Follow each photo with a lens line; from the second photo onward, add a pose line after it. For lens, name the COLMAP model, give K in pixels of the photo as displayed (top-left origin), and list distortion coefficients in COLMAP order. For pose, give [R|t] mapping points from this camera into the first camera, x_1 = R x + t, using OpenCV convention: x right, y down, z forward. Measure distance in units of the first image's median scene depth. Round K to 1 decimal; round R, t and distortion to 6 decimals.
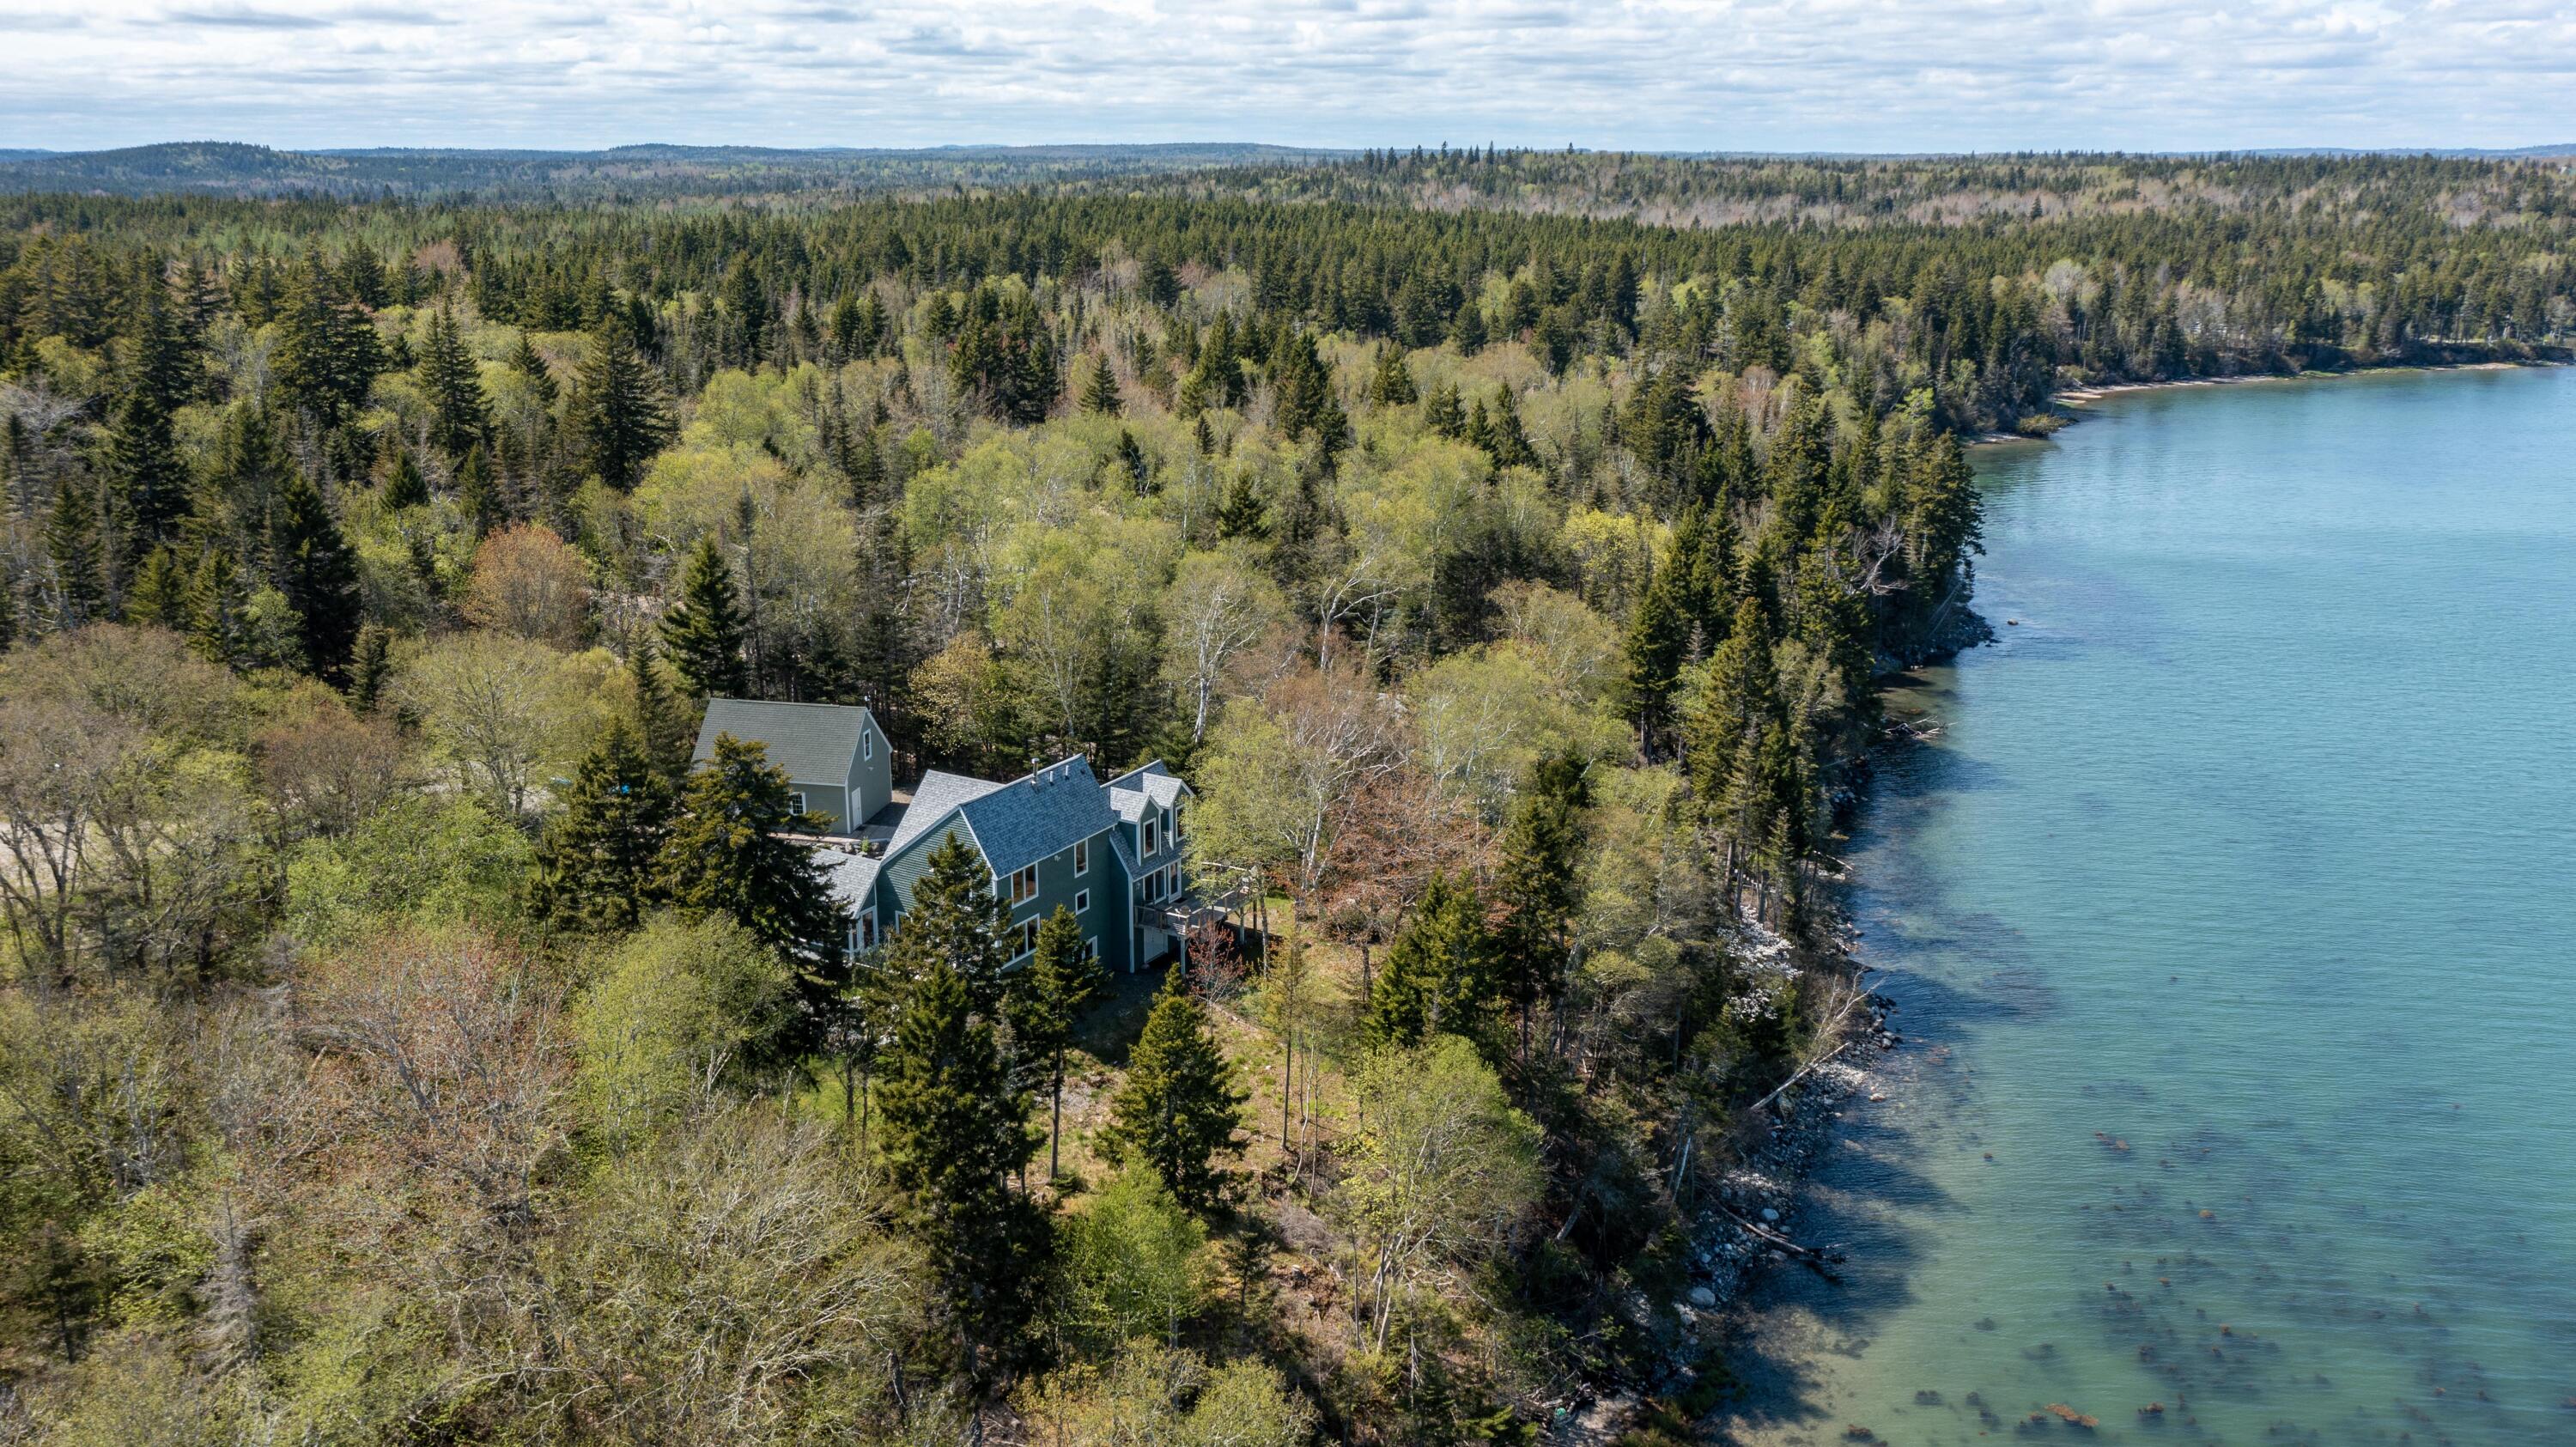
lens RADIAL K [[2072.7, 0, 1283.7], [0, 2072.7, 714.6], [0, 0, 1]] dist [-0.002745, -0.000579]
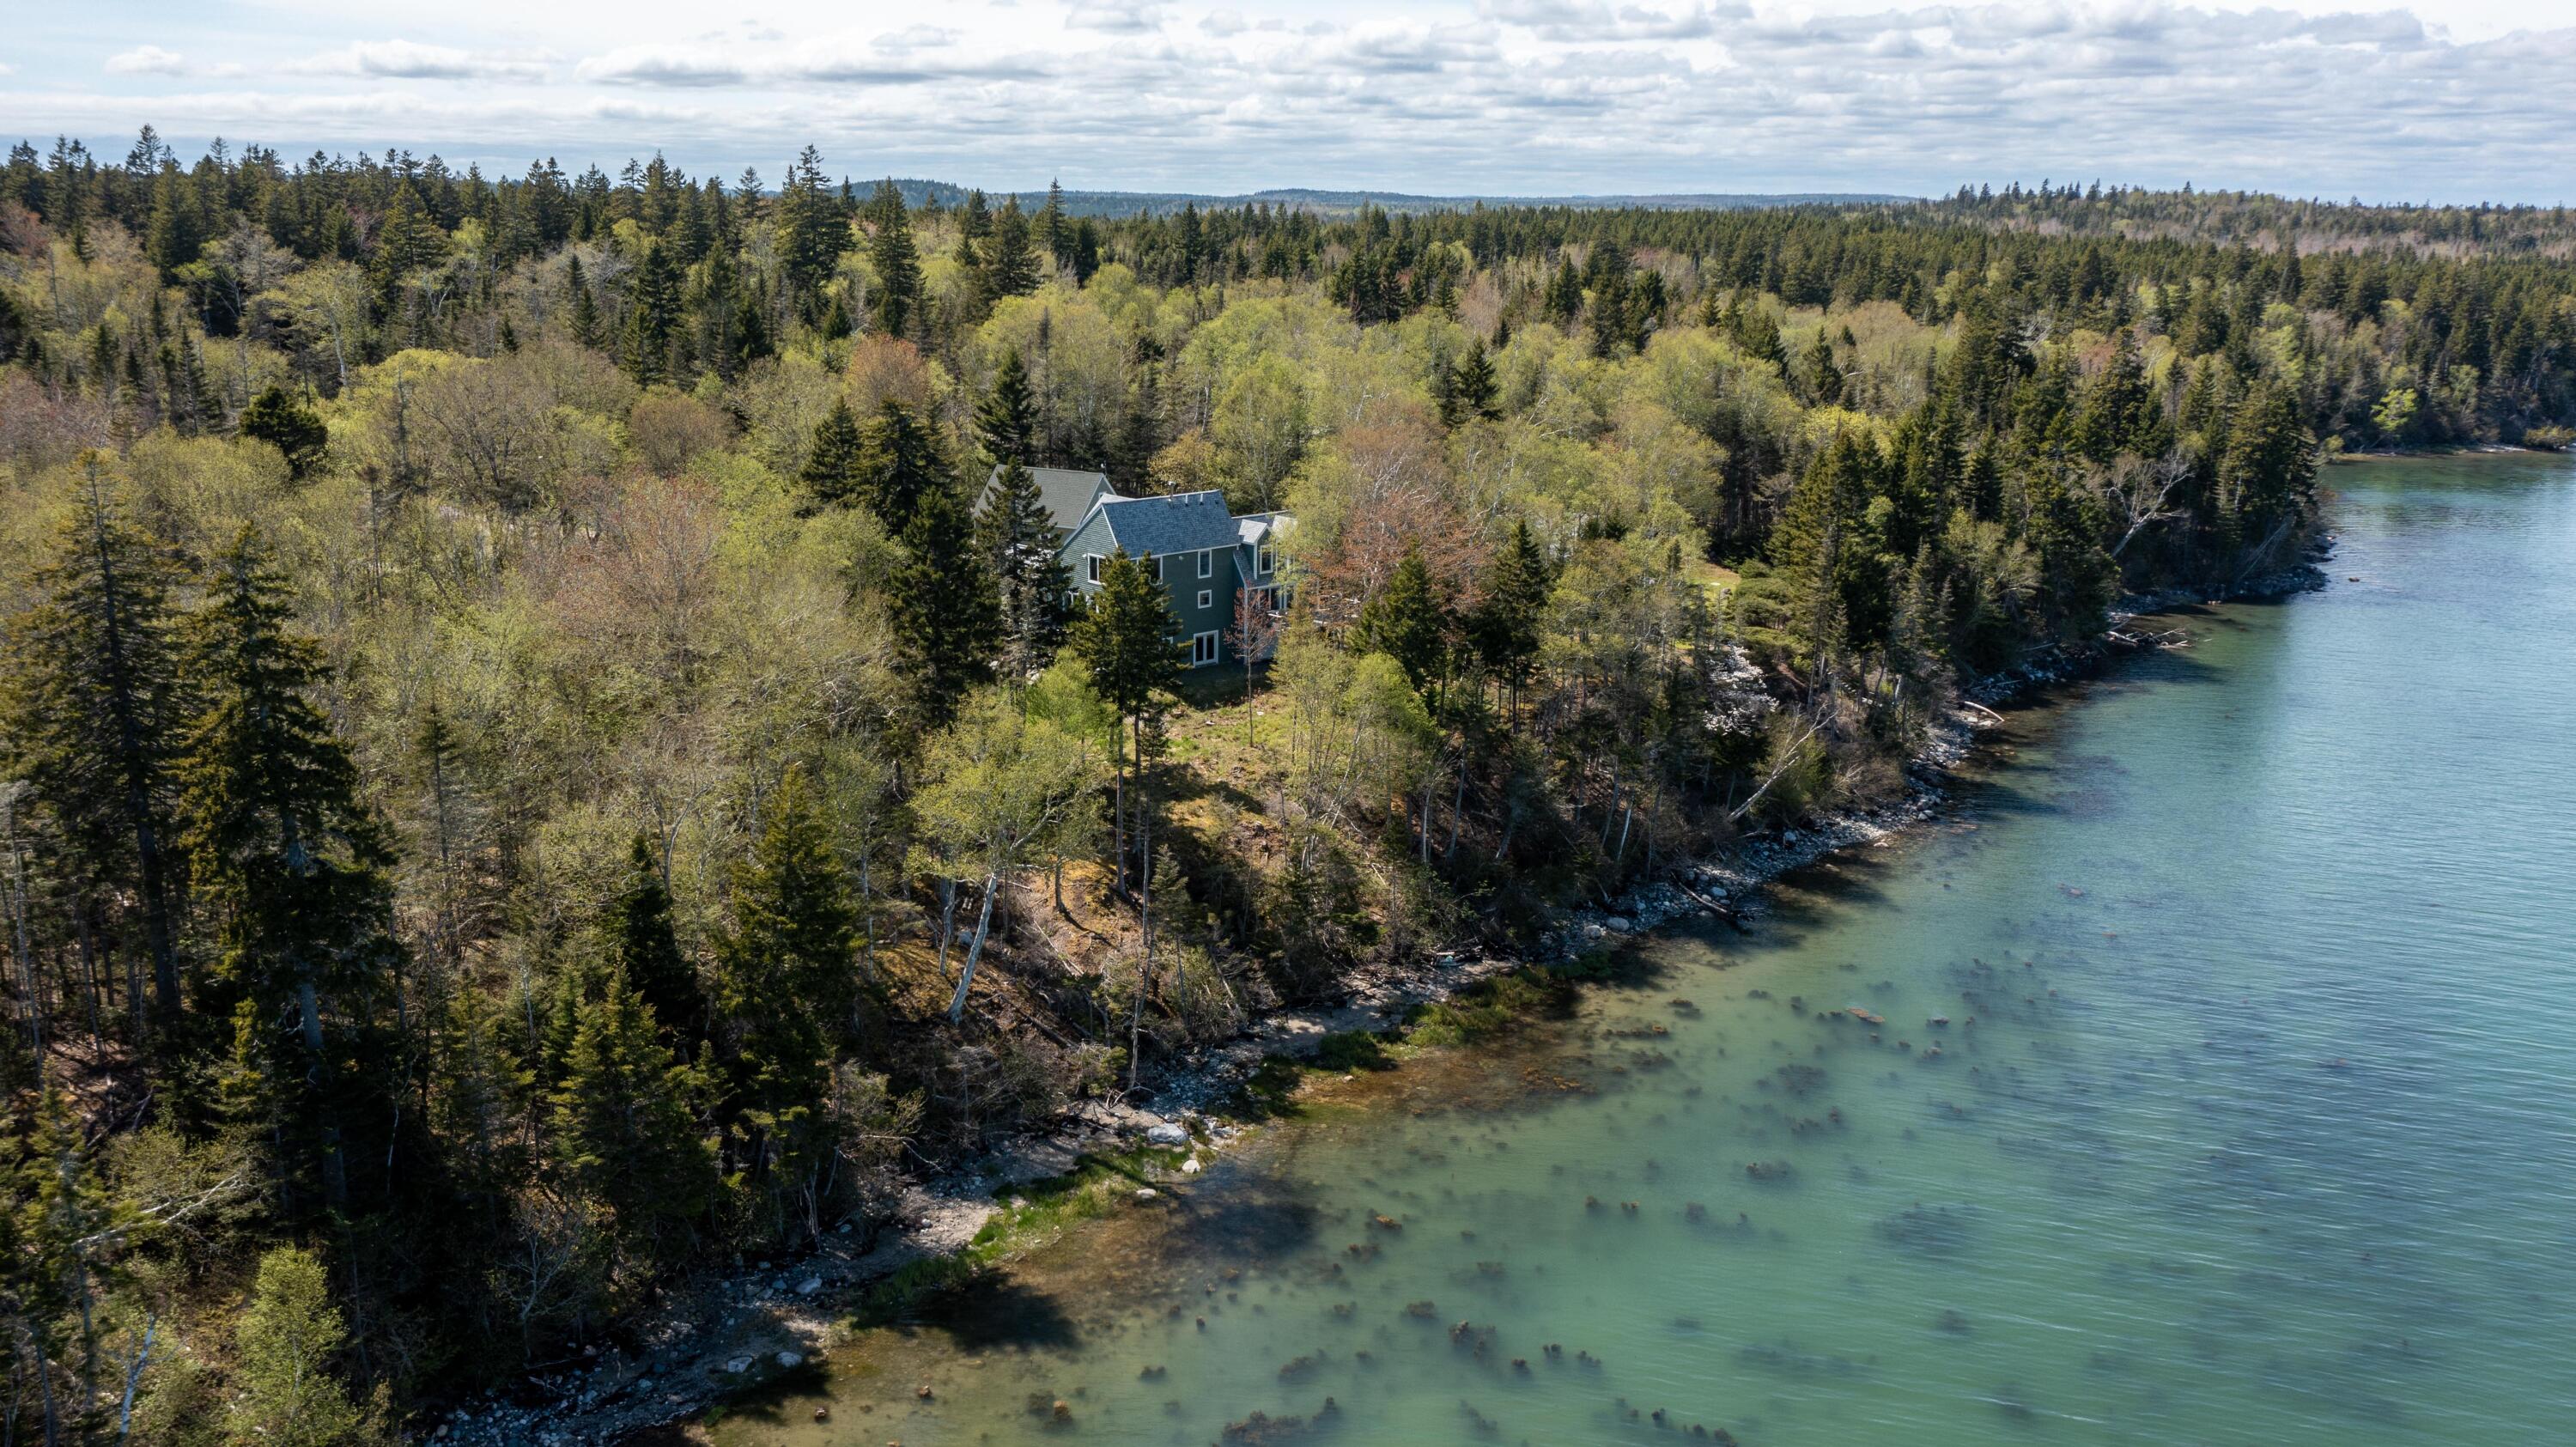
lens RADIAL K [[2072.7, 0, 1283.7], [0, 2072.7, 714.6], [0, 0, 1]] dist [-0.002745, -0.000579]
pose [[0.956707, 0.078879, -0.280161, 0.152621], [-0.085529, 0.996268, -0.011570, 0.082435], [0.278203, 0.035031, 0.959883, -0.112154]]
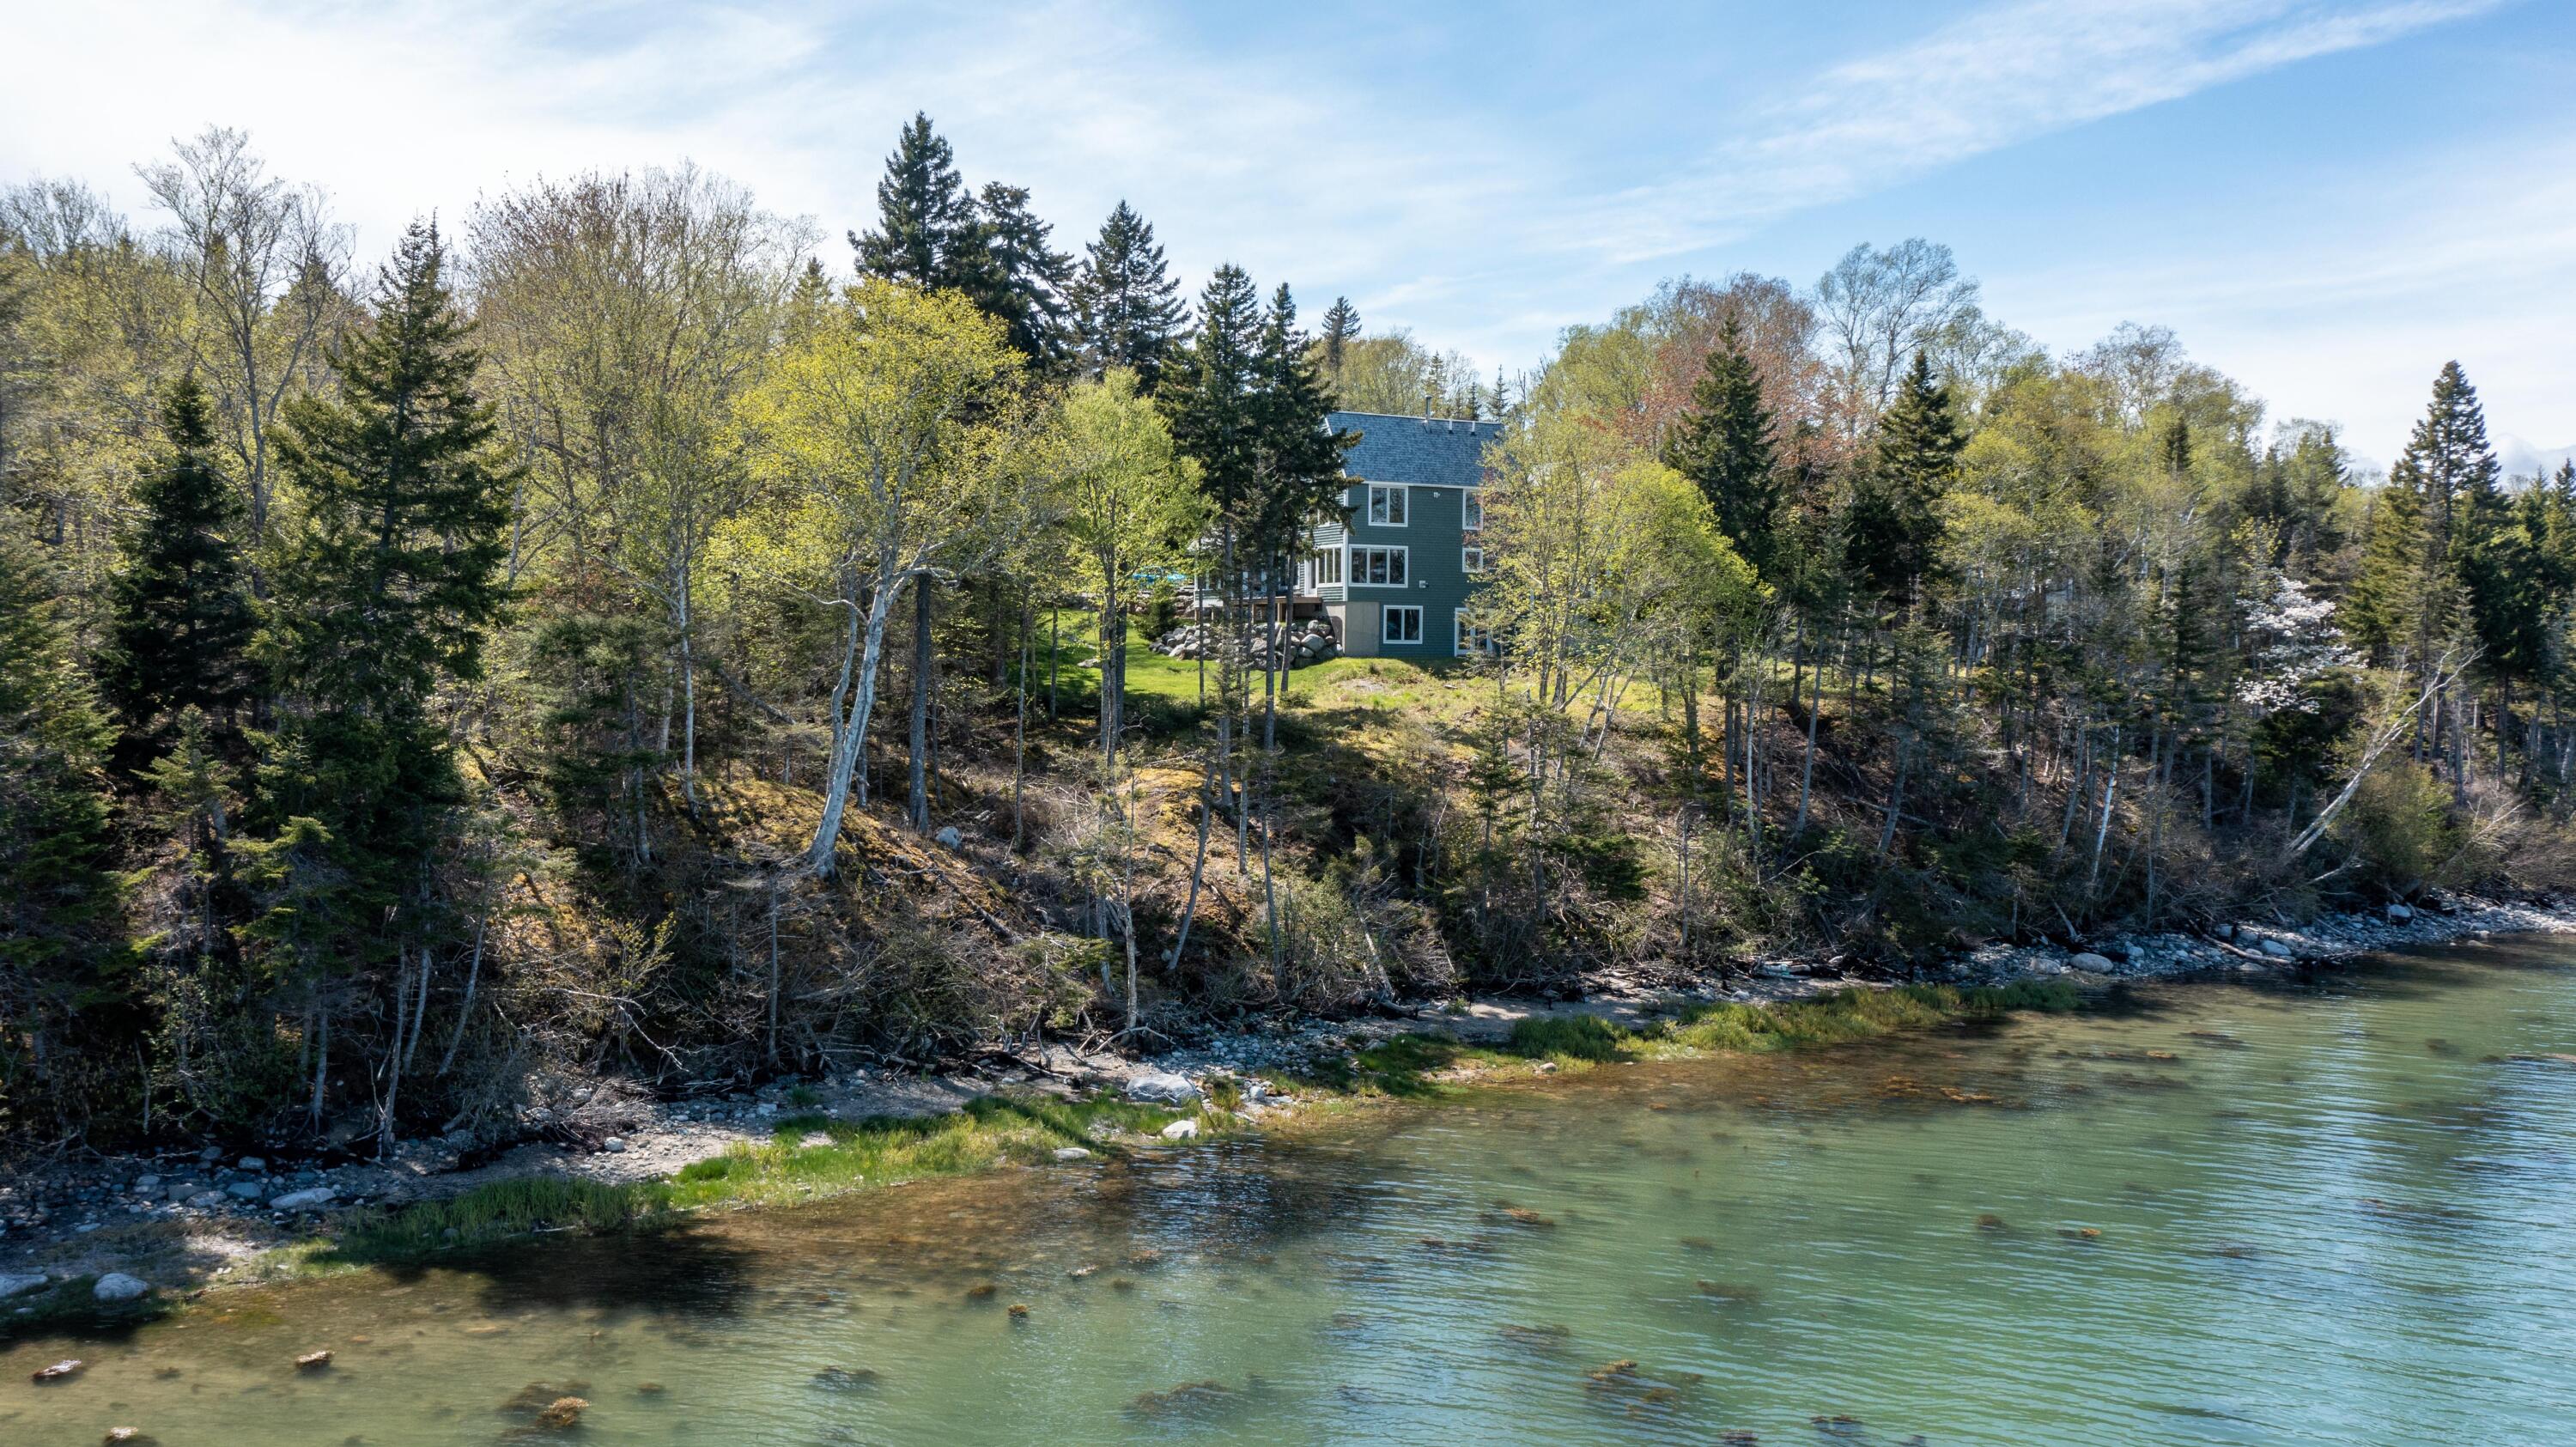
lens RADIAL K [[2015.9, 0, 1288.0], [0, 2015.9, 723.5], [0, 0, 1]] dist [0.070851, -0.176110]
pose [[0.857746, 0.015331, -0.513845, 0.142518], [-0.140411, 0.968535, -0.205488, 0.169684], [0.494526, 0.248406, 0.832909, 0.103321]]
